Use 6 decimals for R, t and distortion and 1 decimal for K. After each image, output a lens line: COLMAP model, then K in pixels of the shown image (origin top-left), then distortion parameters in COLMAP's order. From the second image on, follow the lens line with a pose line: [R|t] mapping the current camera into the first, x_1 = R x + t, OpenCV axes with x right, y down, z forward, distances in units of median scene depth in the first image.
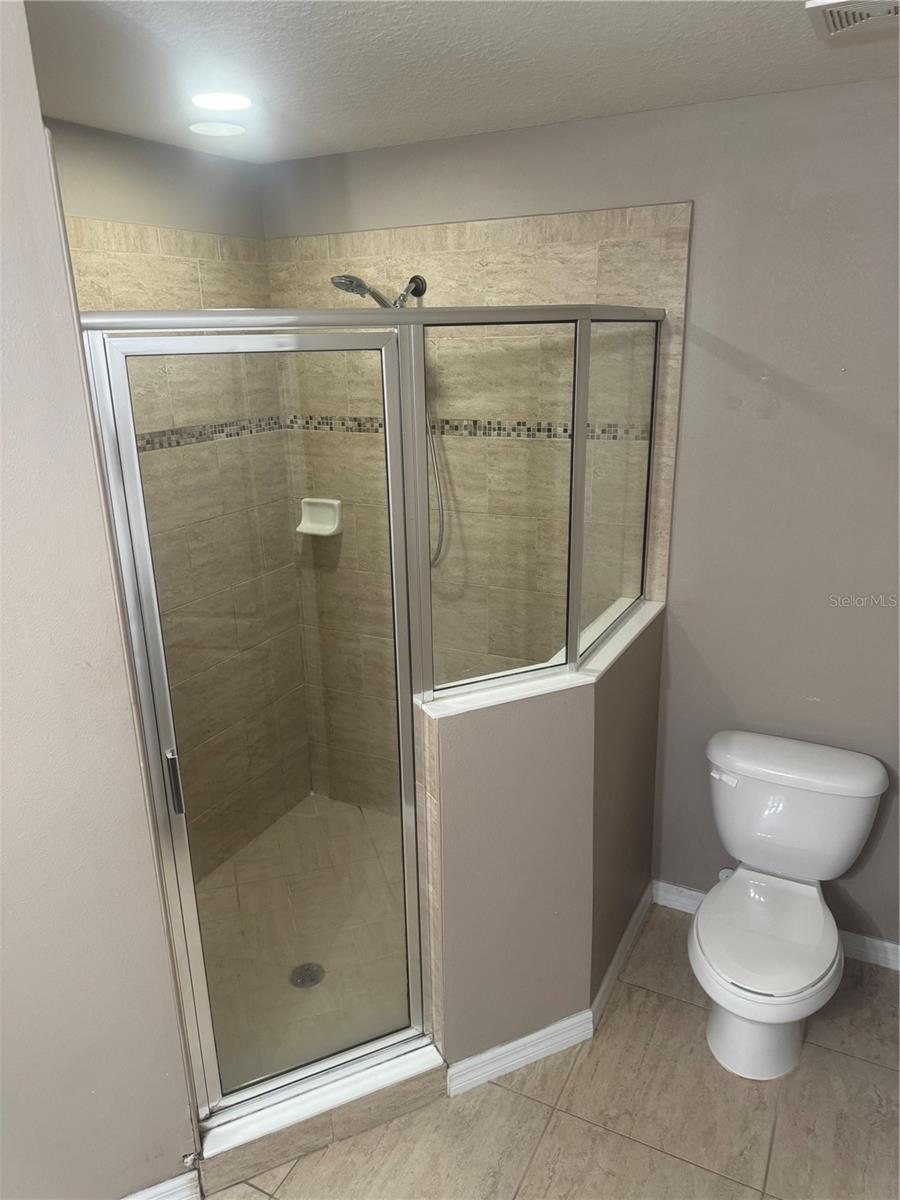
lens RADIAL K [[850.7, 0, 436.0], [0, 850.7, 644.0], [0, 0, 1]] dist [0.065602, -0.090996]
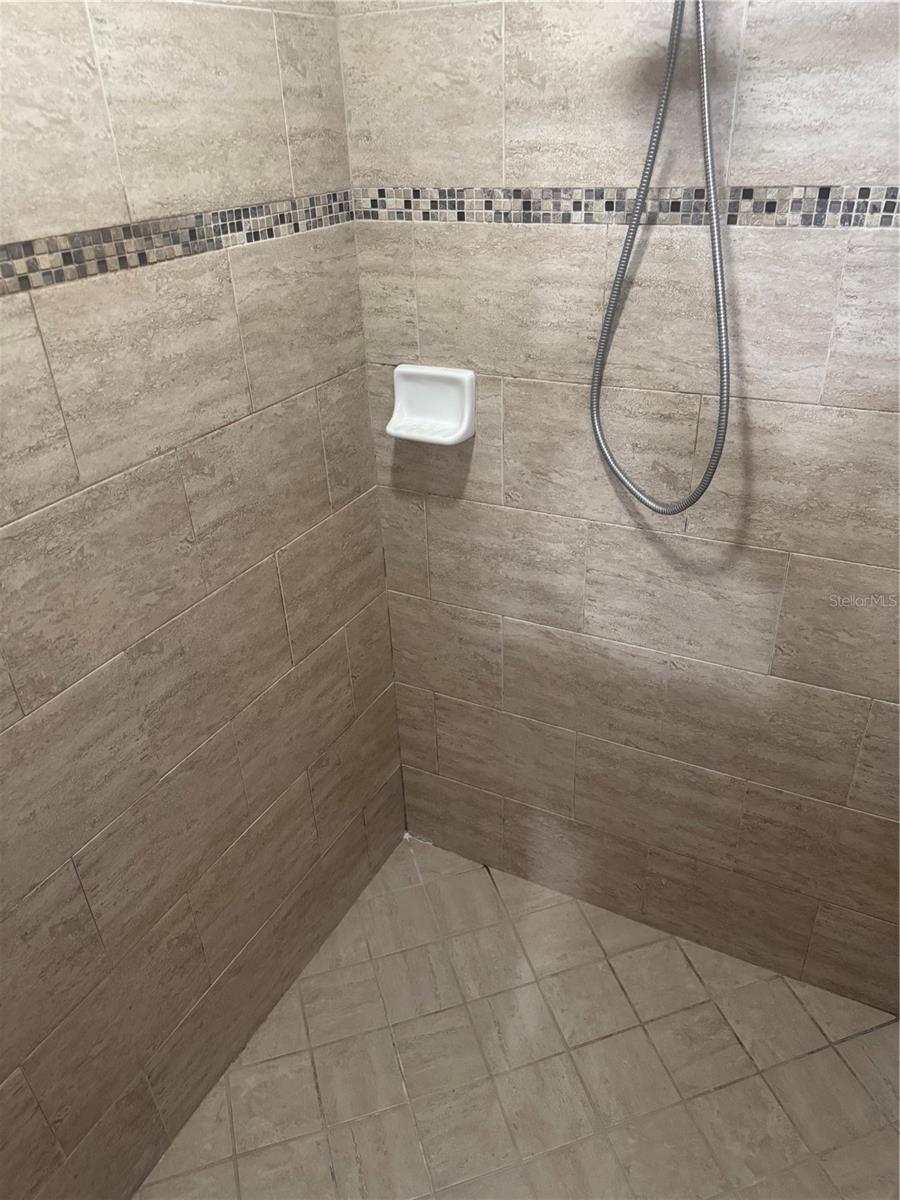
lens RADIAL K [[850.7, 0, 436.0], [0, 850.7, 644.0], [0, 0, 1]] dist [0.065602, -0.090996]
pose [[0.999831, -0.012809, -0.013176, -0.138499], [0.015237, 0.978685, 0.204804, -0.120756], [0.010272, -0.204970, 0.978714, 0.496994]]
